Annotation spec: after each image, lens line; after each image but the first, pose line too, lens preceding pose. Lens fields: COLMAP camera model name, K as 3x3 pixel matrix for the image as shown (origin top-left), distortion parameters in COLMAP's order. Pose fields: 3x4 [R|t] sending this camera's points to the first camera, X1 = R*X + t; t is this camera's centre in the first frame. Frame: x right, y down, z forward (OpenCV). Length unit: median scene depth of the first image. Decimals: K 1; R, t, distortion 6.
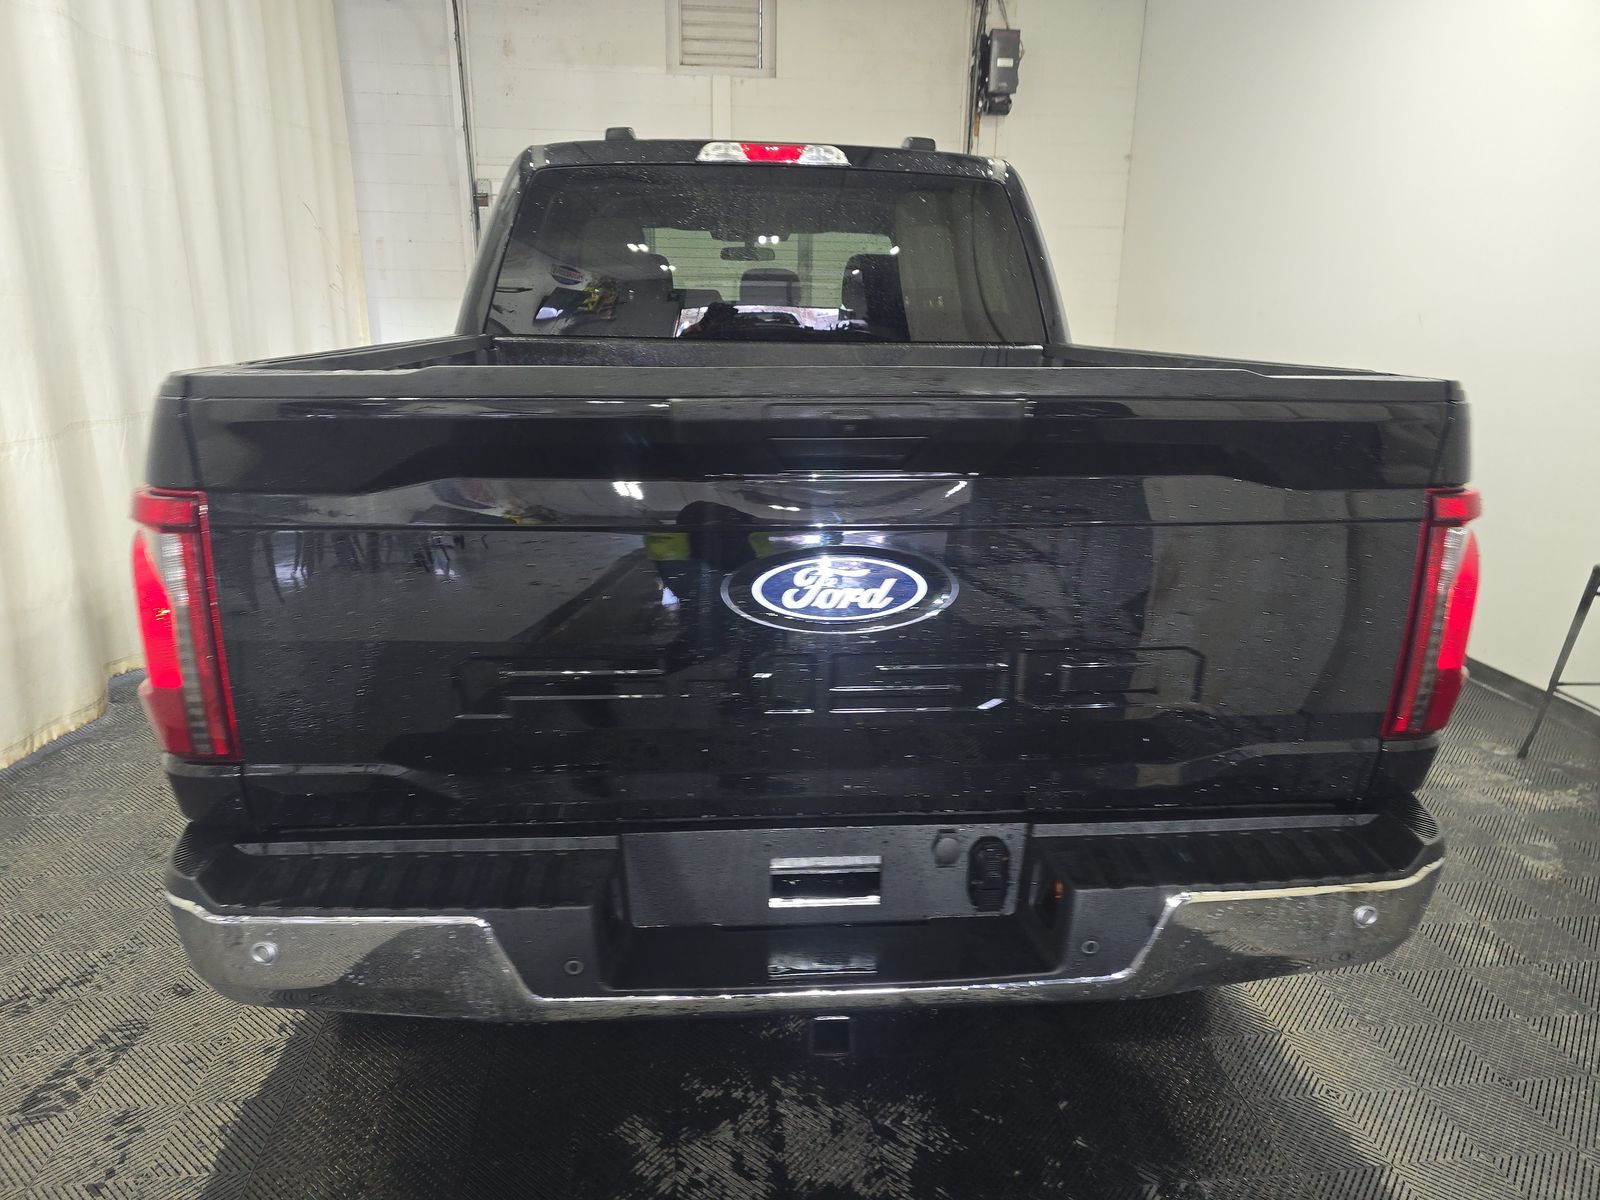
lens RADIAL K [[1062.9, 0, 800.7], [0, 1062.9, 607.3], [0, 0, 1]] dist [0.013964, -0.010887]
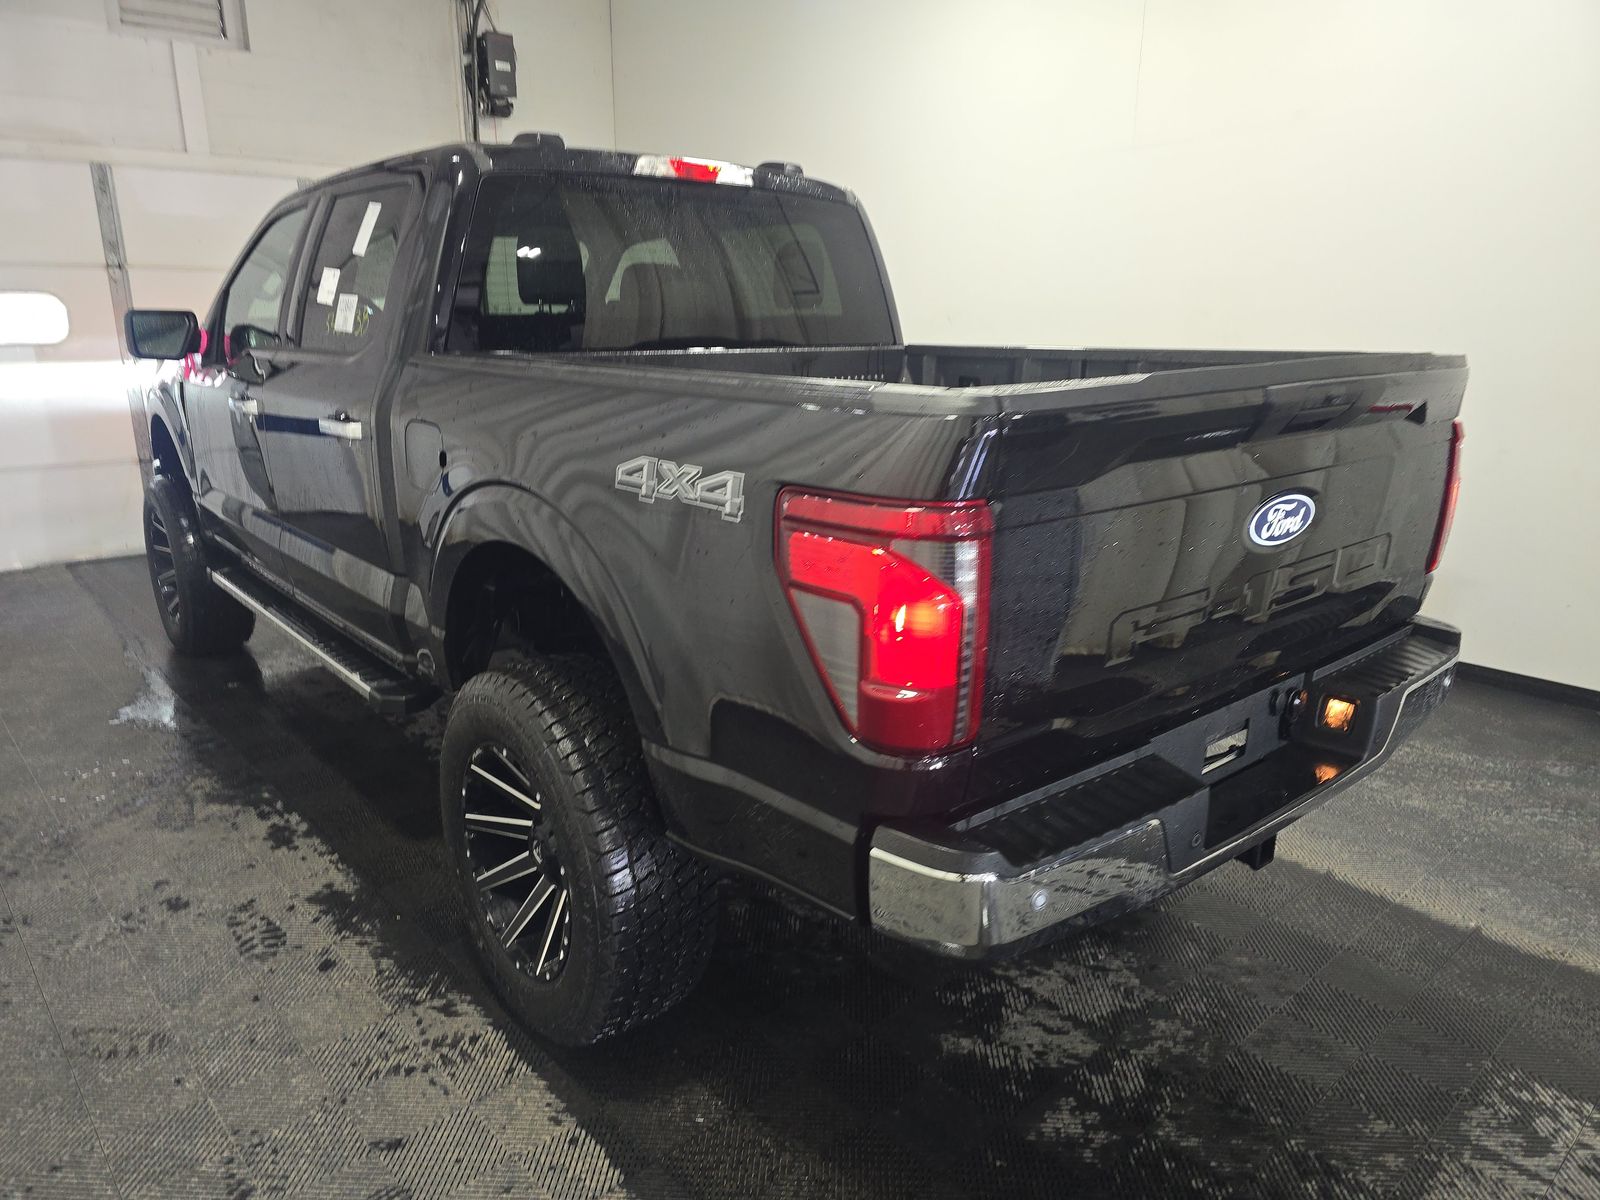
lens RADIAL K [[1062.9, 0, 800.2], [0, 1062.9, 594.6], [0, 0, 1]] dist [0.013964, -0.010887]
pose [[0.815633, -0.160209, 0.555946, -0.591119], [0.163967, 0.985509, 0.043441, -0.040058], [-0.554849, 0.055725, 0.830082, 0.086790]]
